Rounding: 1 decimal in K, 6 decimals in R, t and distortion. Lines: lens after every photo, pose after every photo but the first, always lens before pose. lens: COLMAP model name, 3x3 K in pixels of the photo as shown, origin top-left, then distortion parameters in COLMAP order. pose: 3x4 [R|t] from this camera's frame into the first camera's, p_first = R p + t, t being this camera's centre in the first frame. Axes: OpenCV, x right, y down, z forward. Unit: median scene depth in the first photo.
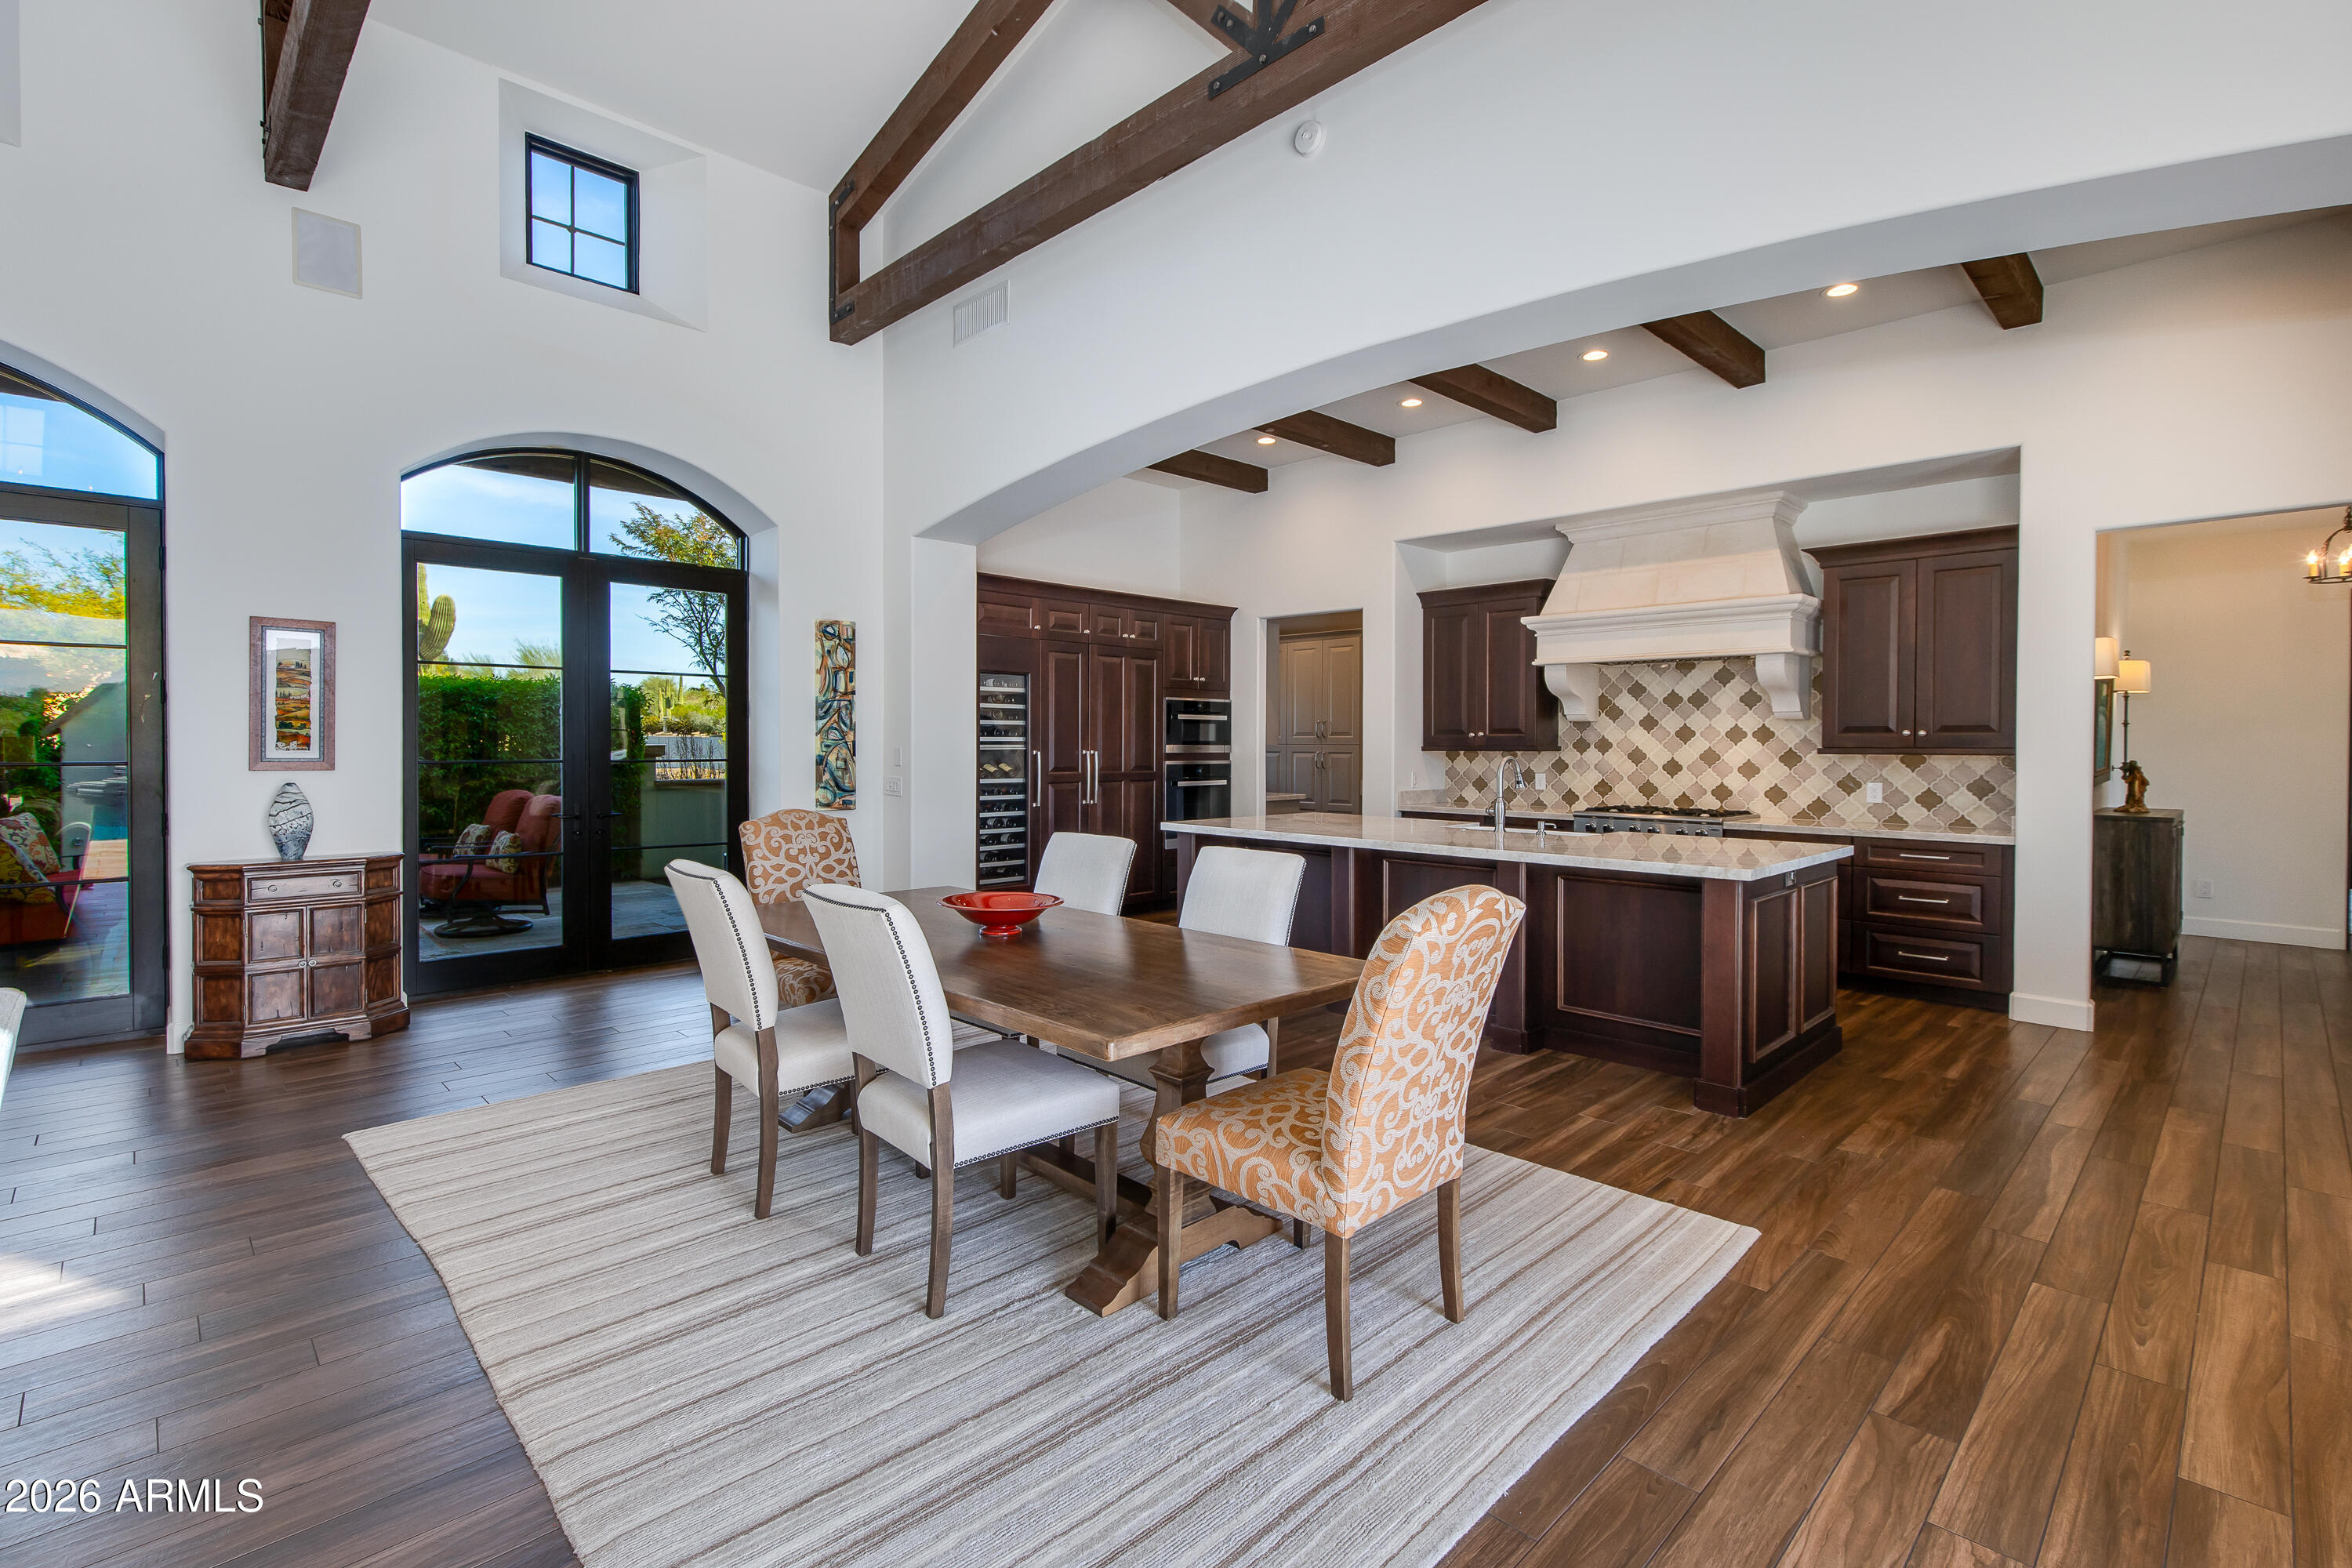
lens RADIAL K [[1072.6, 0, 1165.6], [0, 1072.6, 767.3], [0, 0, 1]] dist [-0.001829, 0.000086]
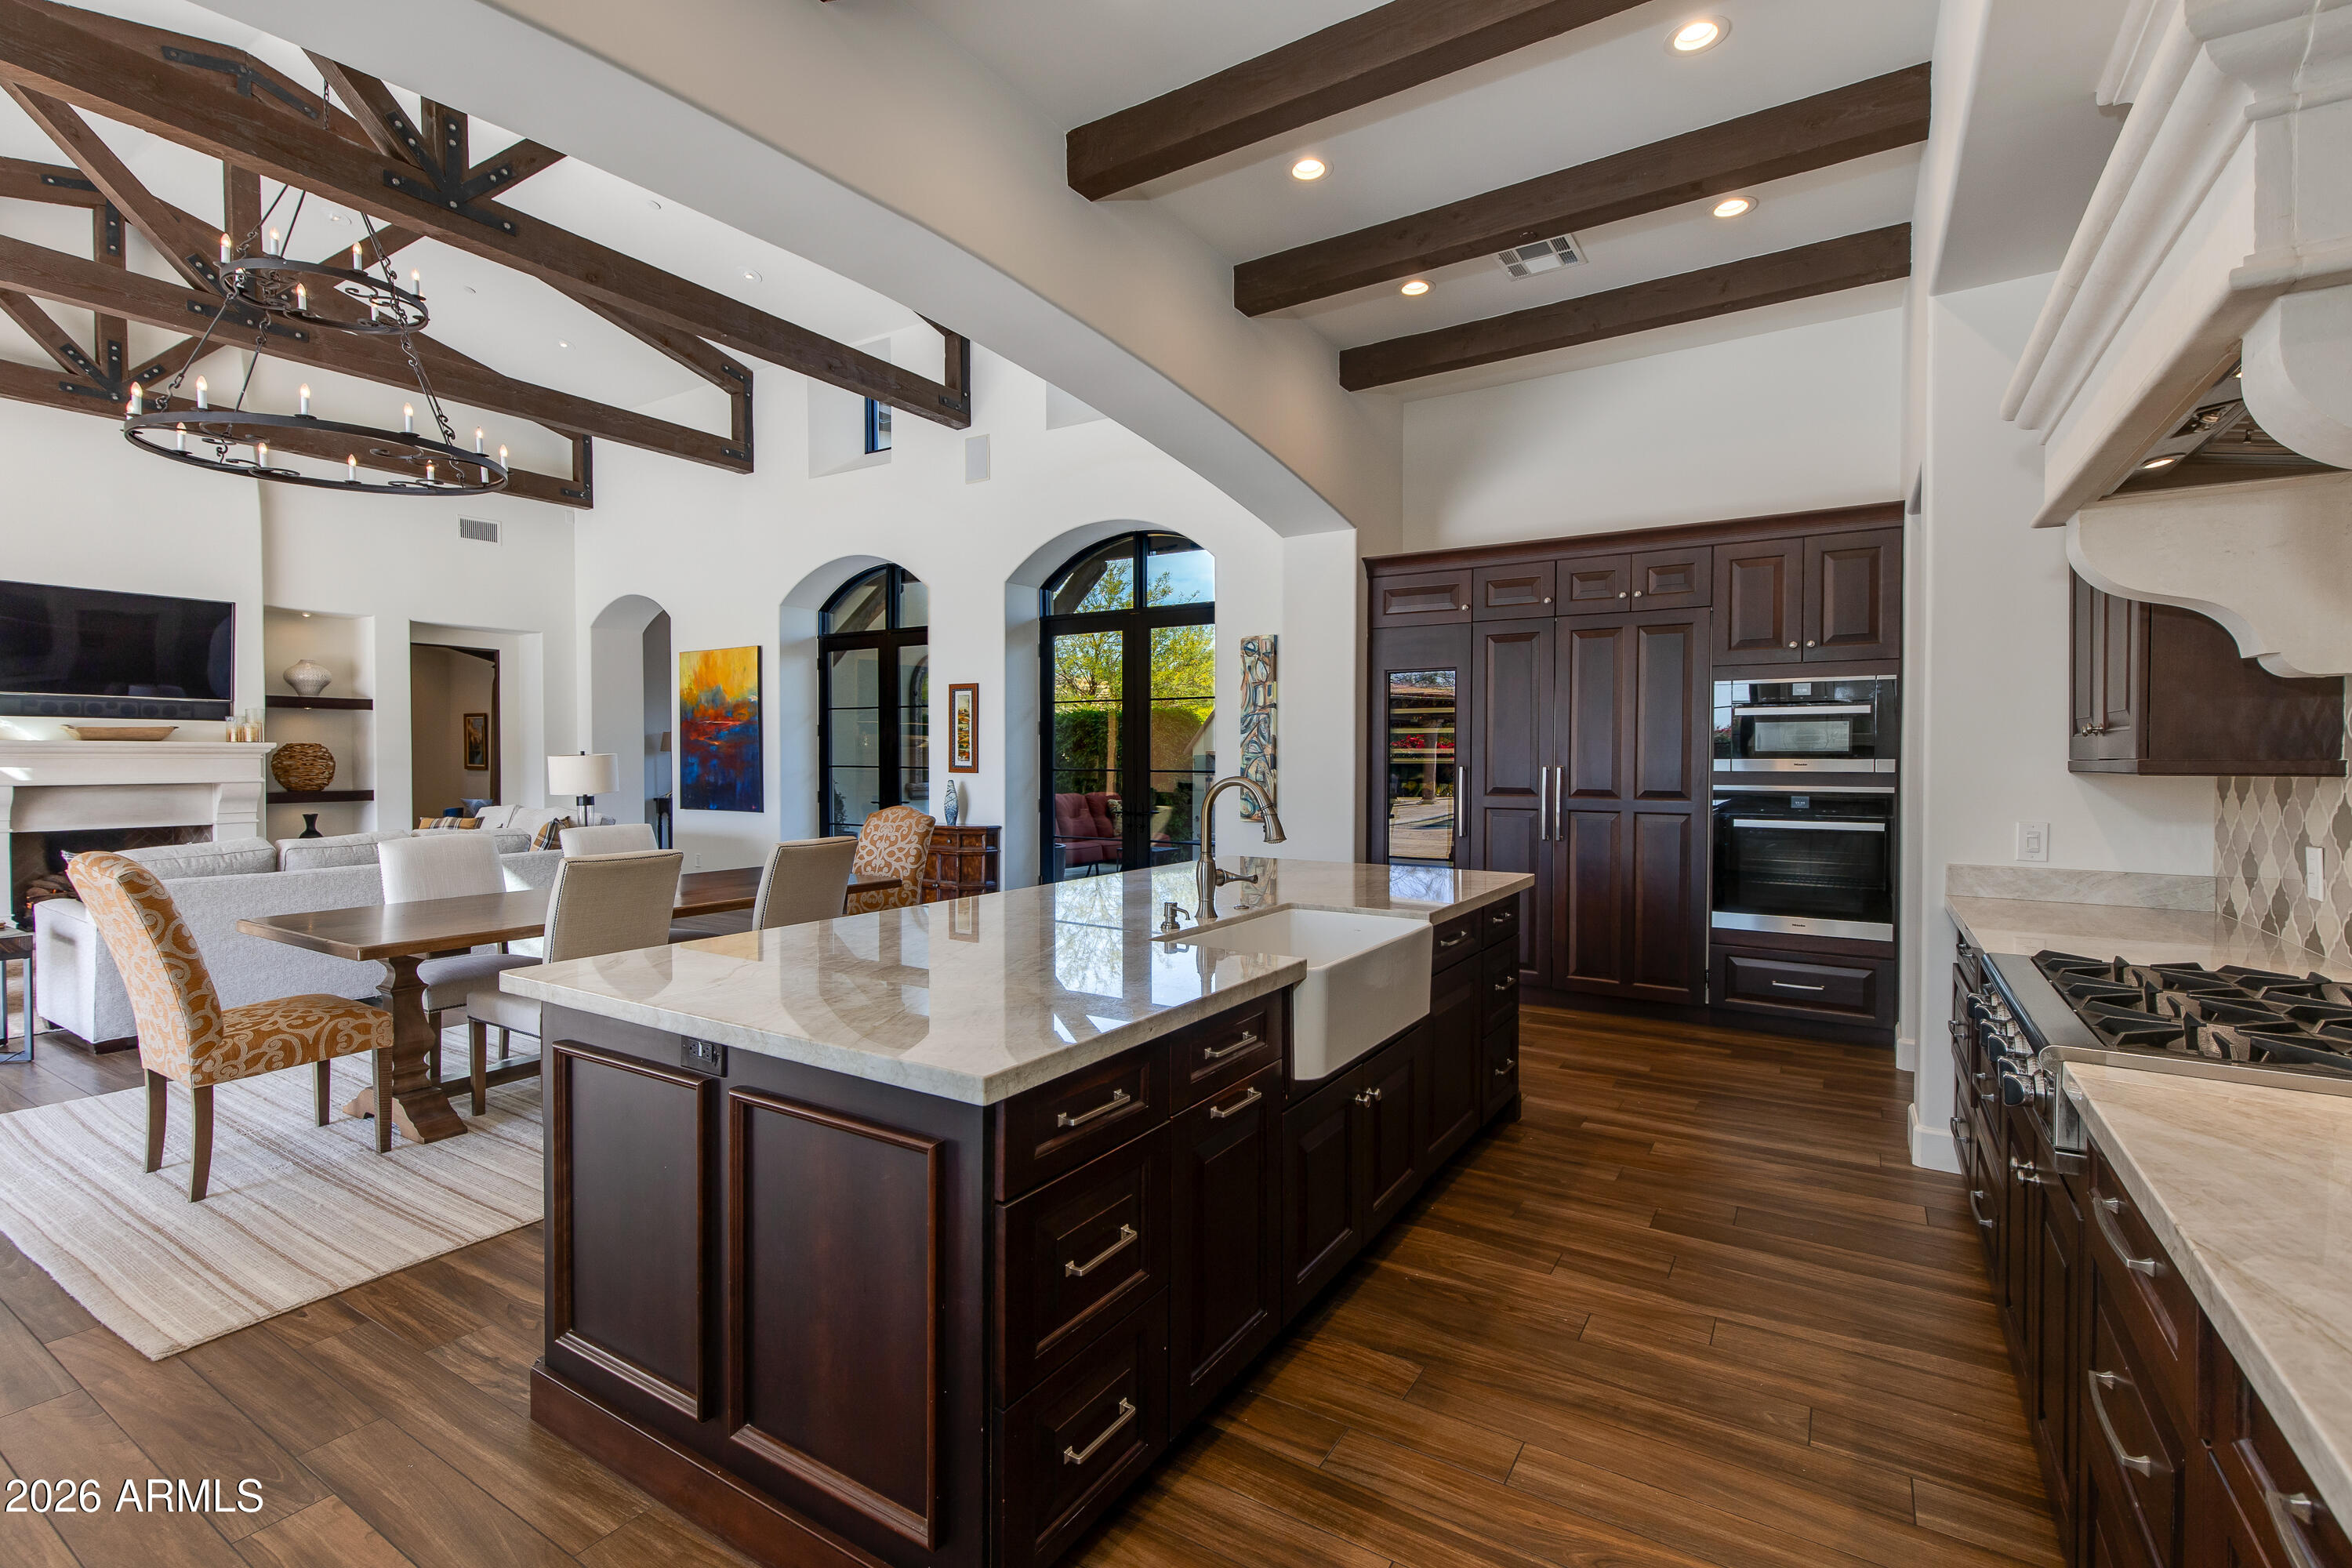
lens RADIAL K [[1072.6, 0, 1165.6], [0, 1072.6, 767.3], [0, 0, 1]] dist [-0.001829, 0.000086]
pose [[0.232865, 0.005188, -0.972495, 0.677824], [-0.024413, 0.999702, -0.000512, -0.009651], [0.972203, 0.023861, 0.232922, 0.693902]]
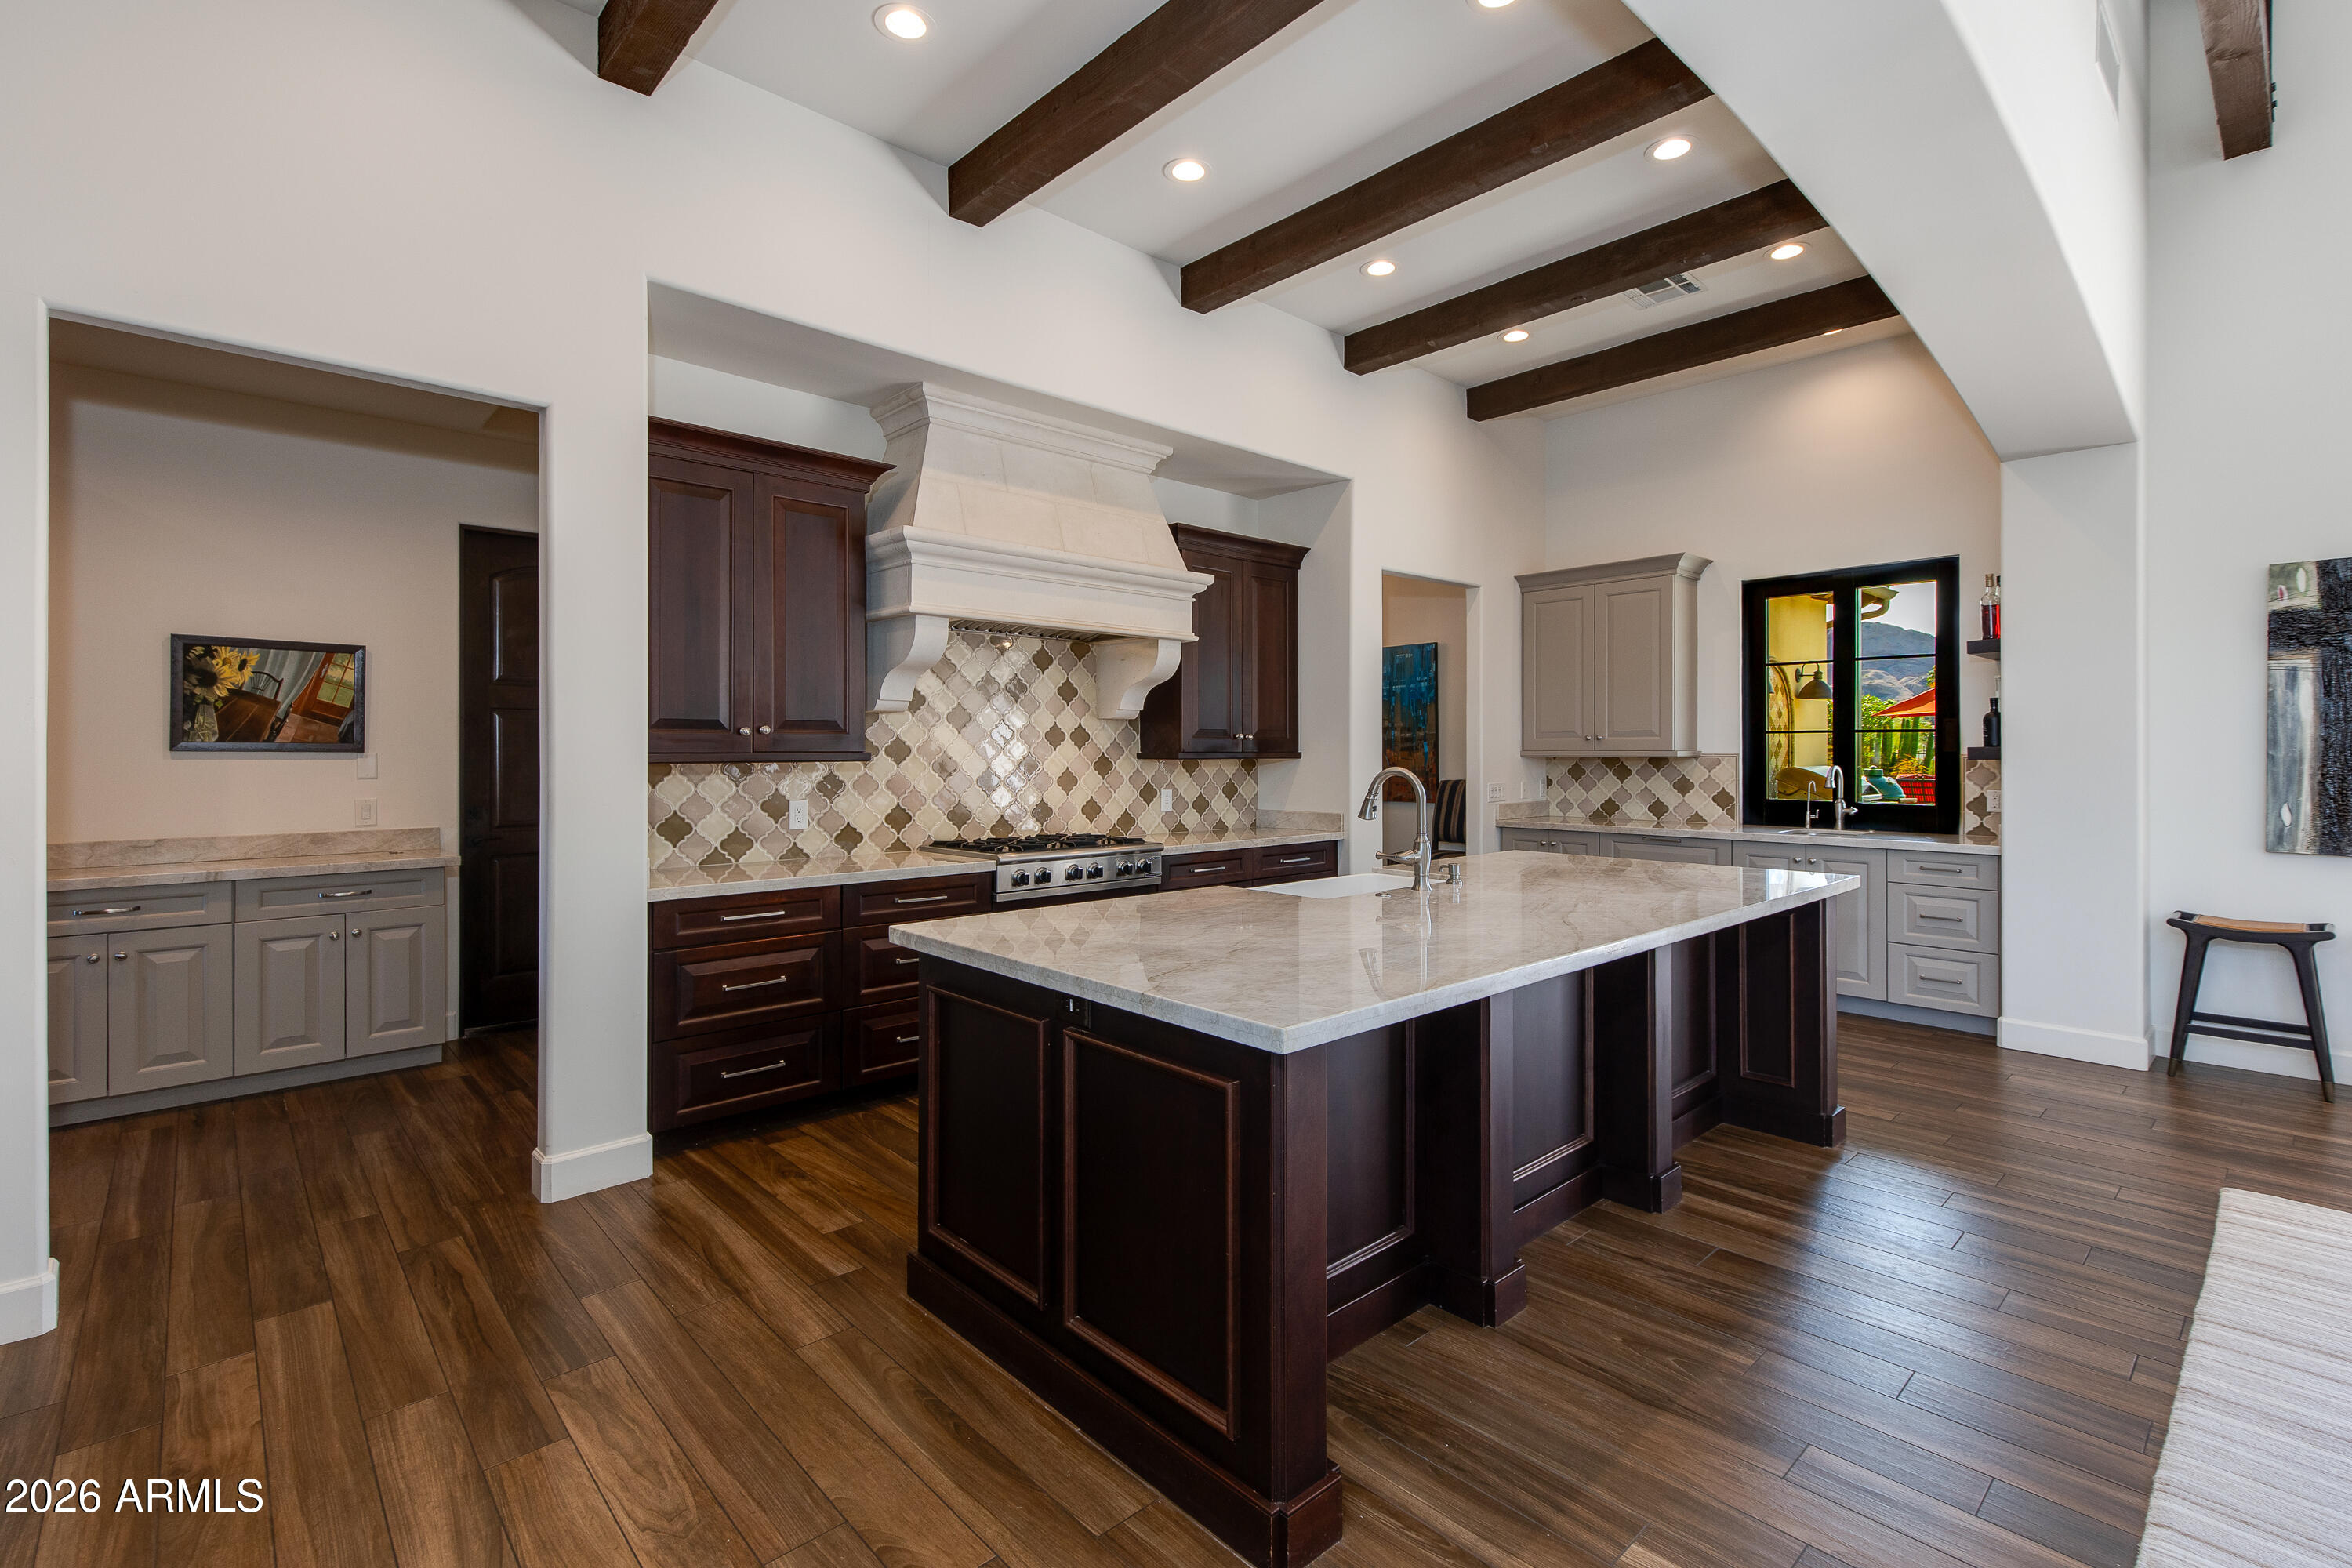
lens RADIAL K [[1092.2, 0, 1134.9], [0, 1092.2, 750.7], [0, 0, 1]] dist [-0.000324, 0.000028]
pose [[0.015188, -0.000614, 0.999884, -0.259256], [0.026486, 0.999649, 0.000211, -0.018692], [-0.999534, 0.026480, 0.015199, 0.934726]]
